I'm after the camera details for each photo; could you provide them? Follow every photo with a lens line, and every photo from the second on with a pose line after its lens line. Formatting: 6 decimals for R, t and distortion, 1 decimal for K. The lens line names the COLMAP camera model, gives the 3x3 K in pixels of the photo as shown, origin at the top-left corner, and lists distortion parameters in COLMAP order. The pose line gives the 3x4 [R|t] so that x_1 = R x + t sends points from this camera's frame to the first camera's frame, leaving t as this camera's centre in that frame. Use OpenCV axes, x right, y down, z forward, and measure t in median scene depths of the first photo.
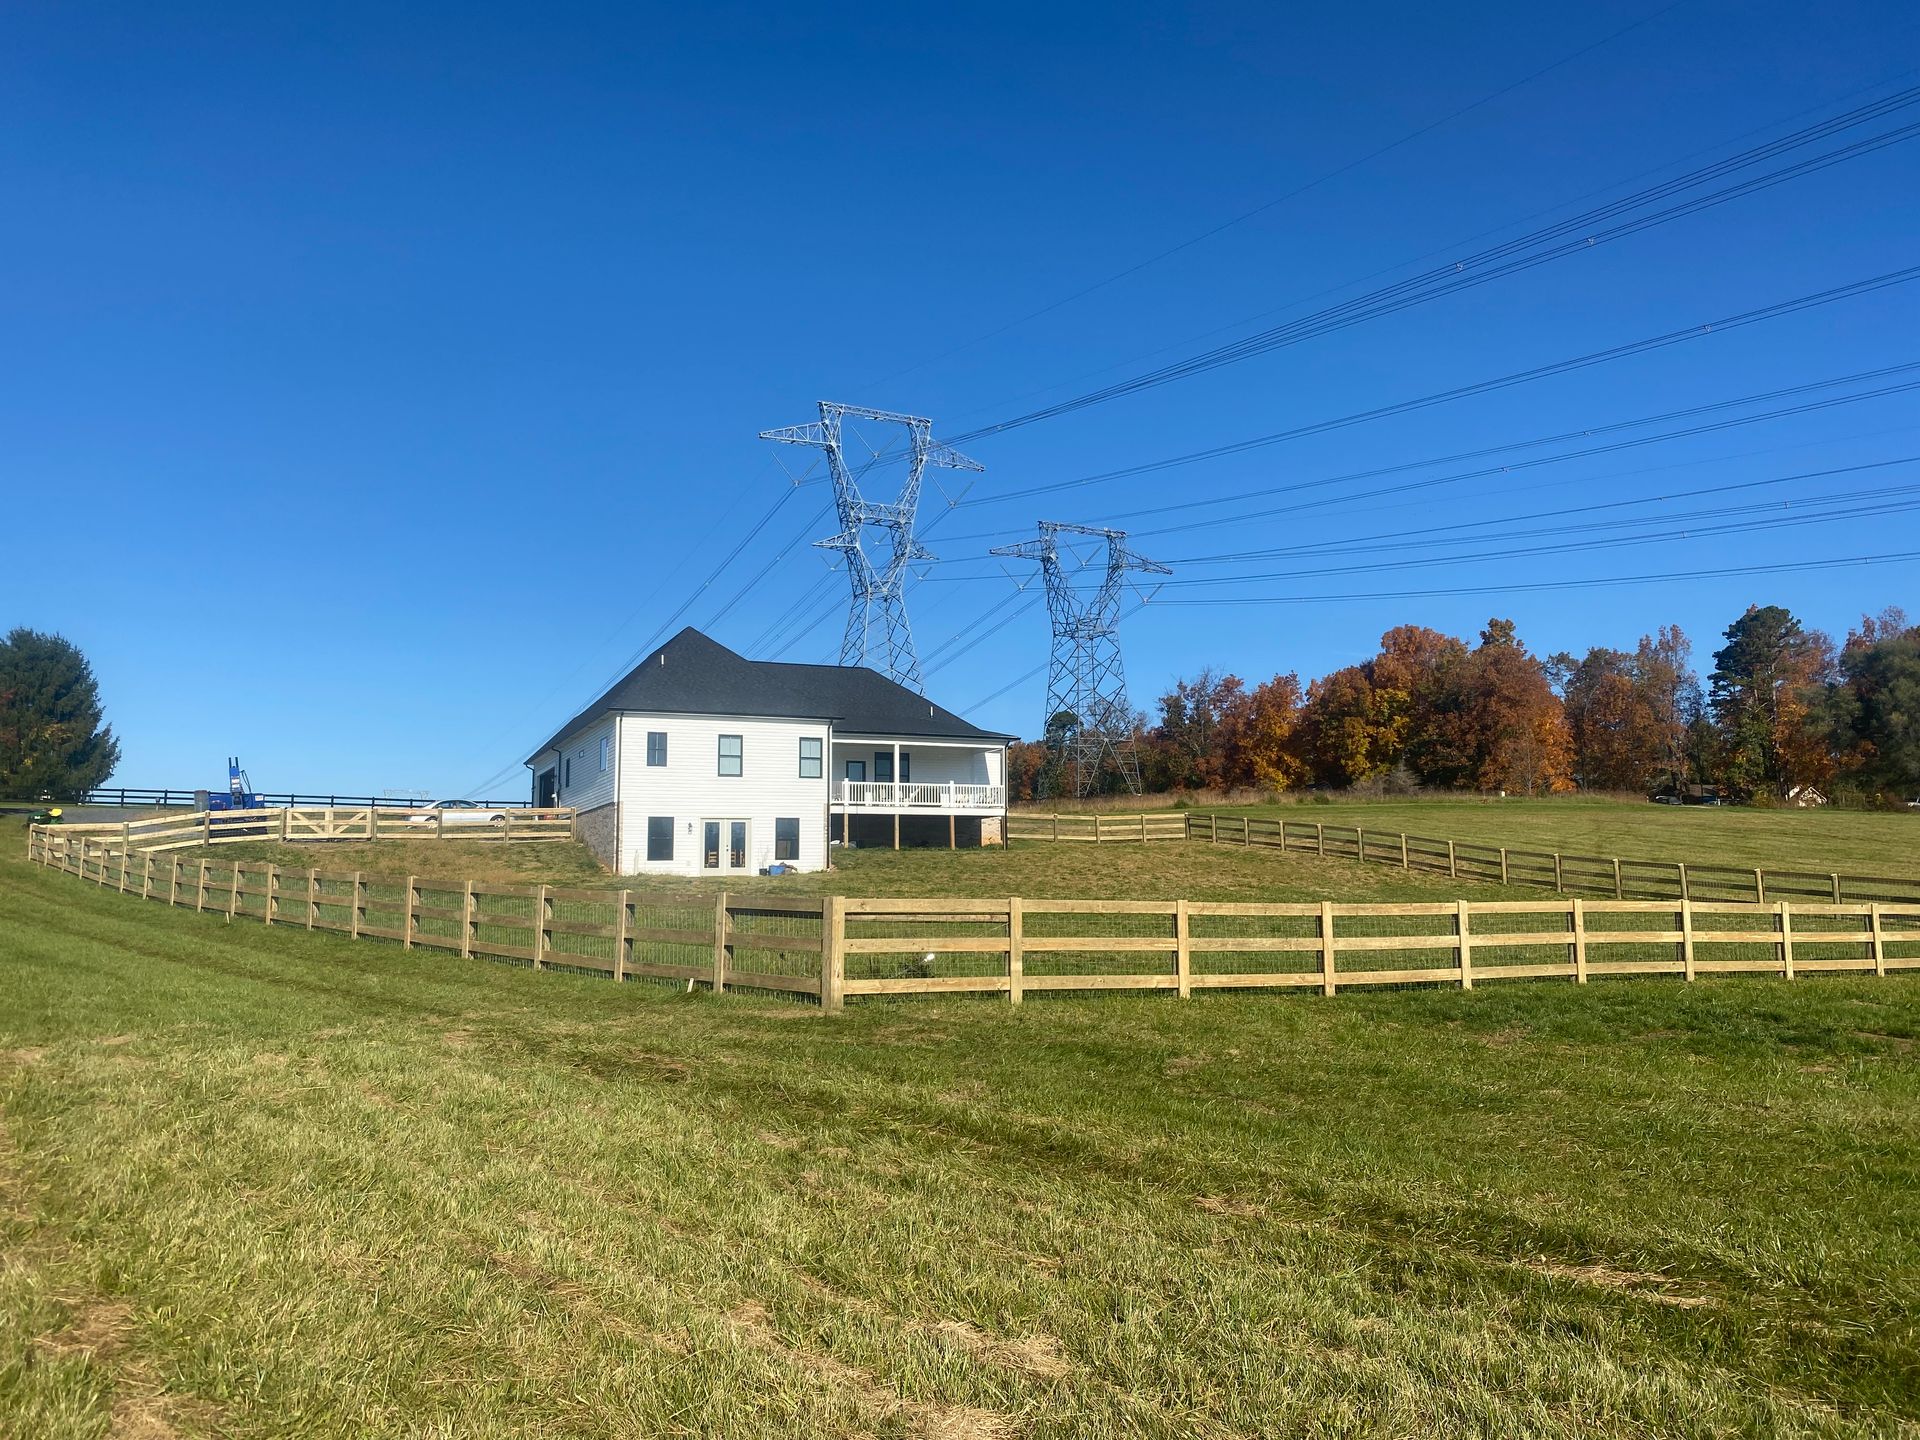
lens RADIAL K [[1463.6, 0, 932.6], [0, 1463.6, 720.5], [0, 0, 1]] dist [0.128911, -0.187078]
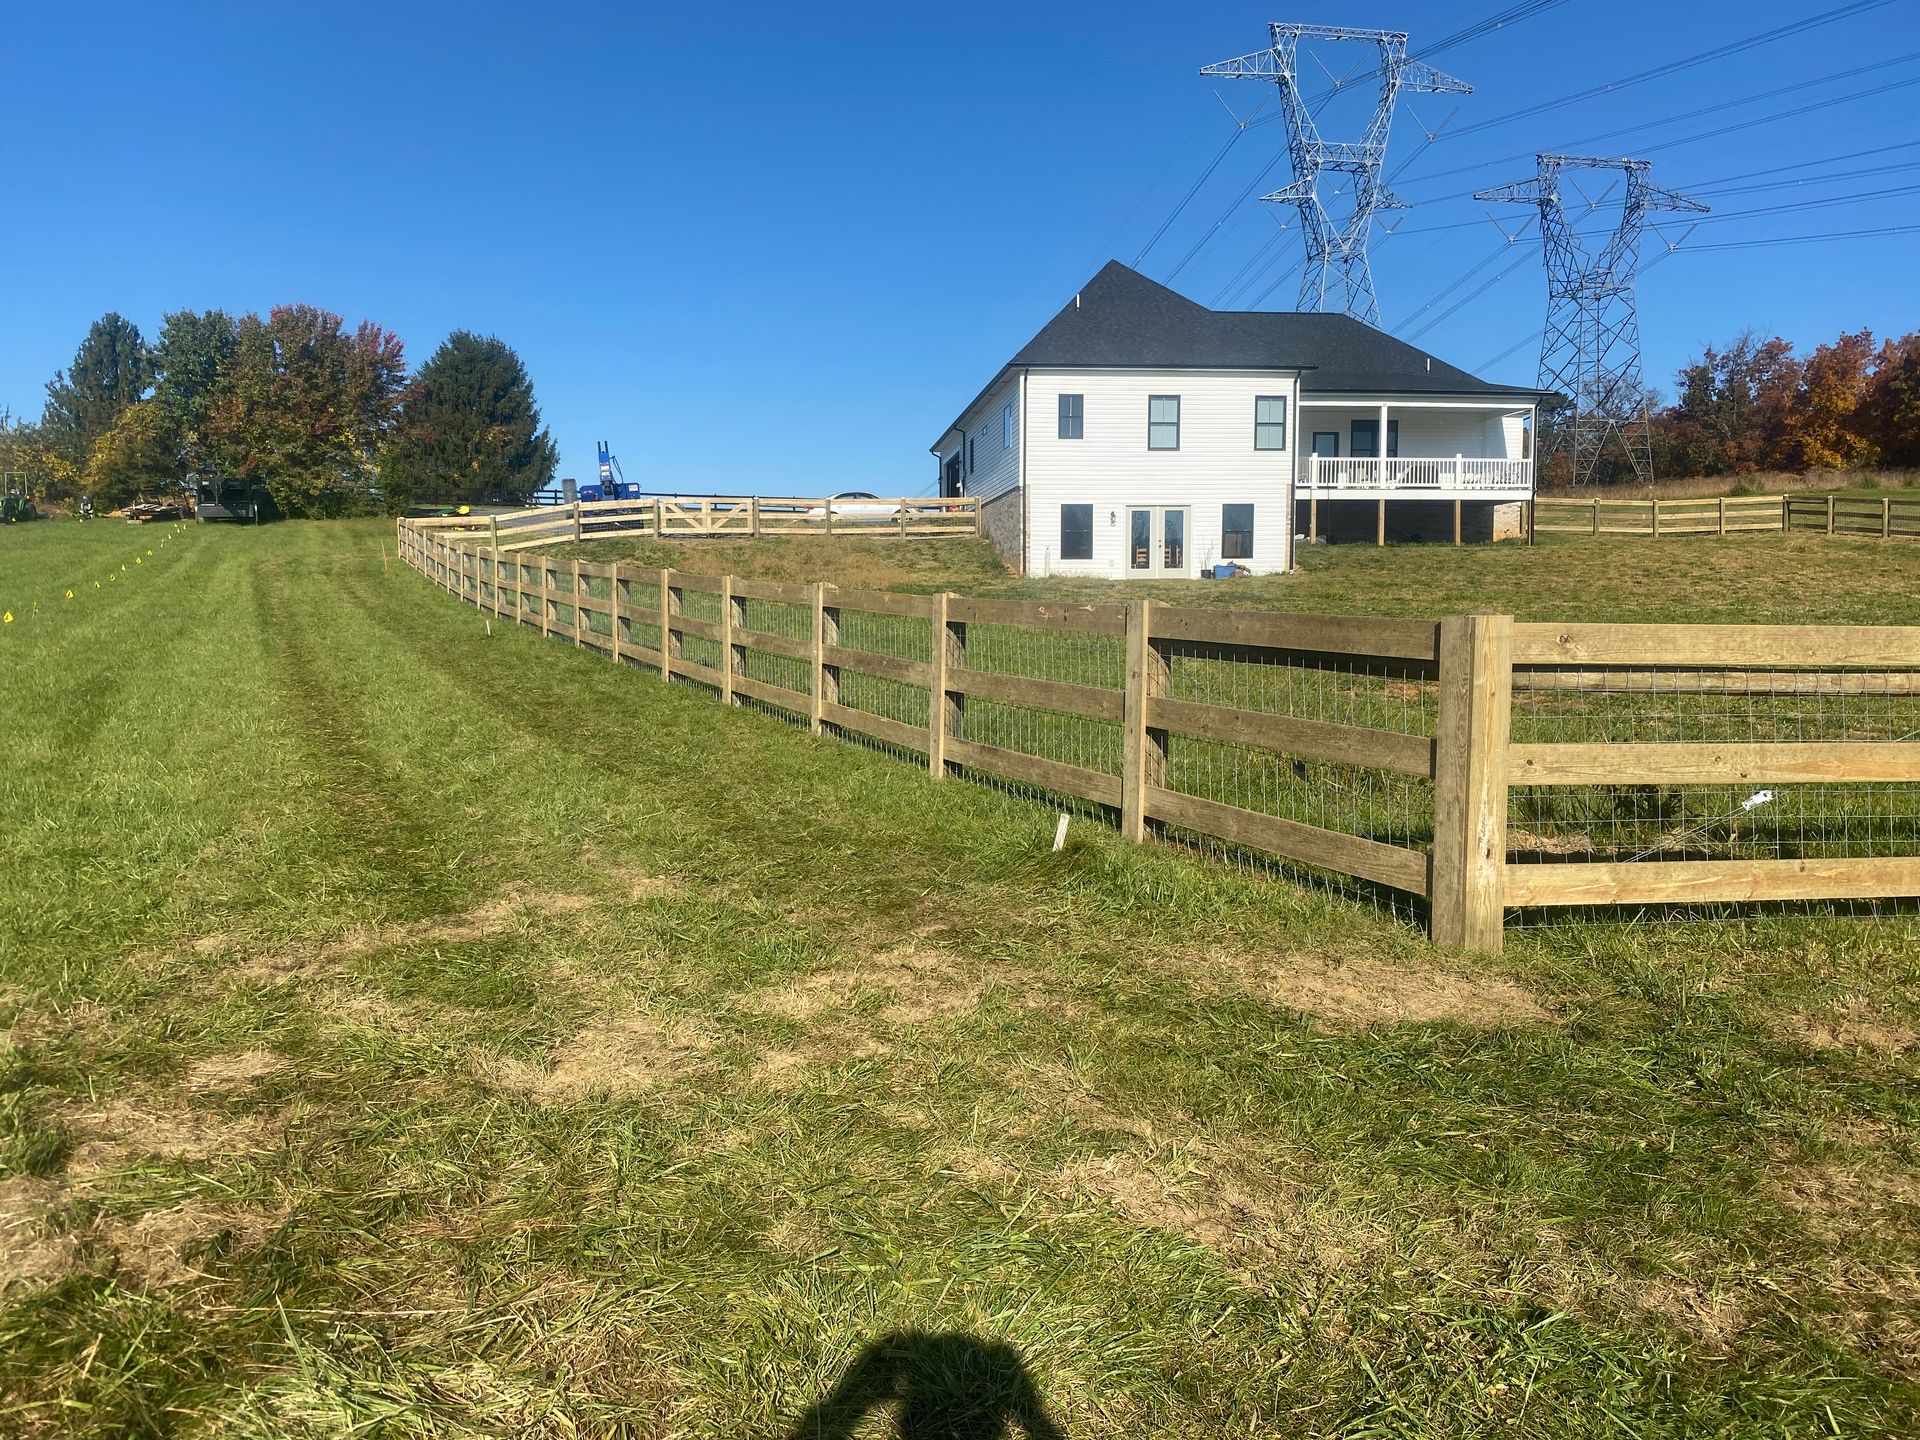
lens RADIAL K [[1409.0, 0, 960.0], [0, 1409.0, 720.0], [0, 0, 1]] dist [0.001499, -0.000881]
pose [[0.961090, 0.028034, -0.274809, -0.030801], [0.027586, 0.980124, 0.196461, 0.026503], [0.274854, -0.196397, 0.941214, 0.226850]]
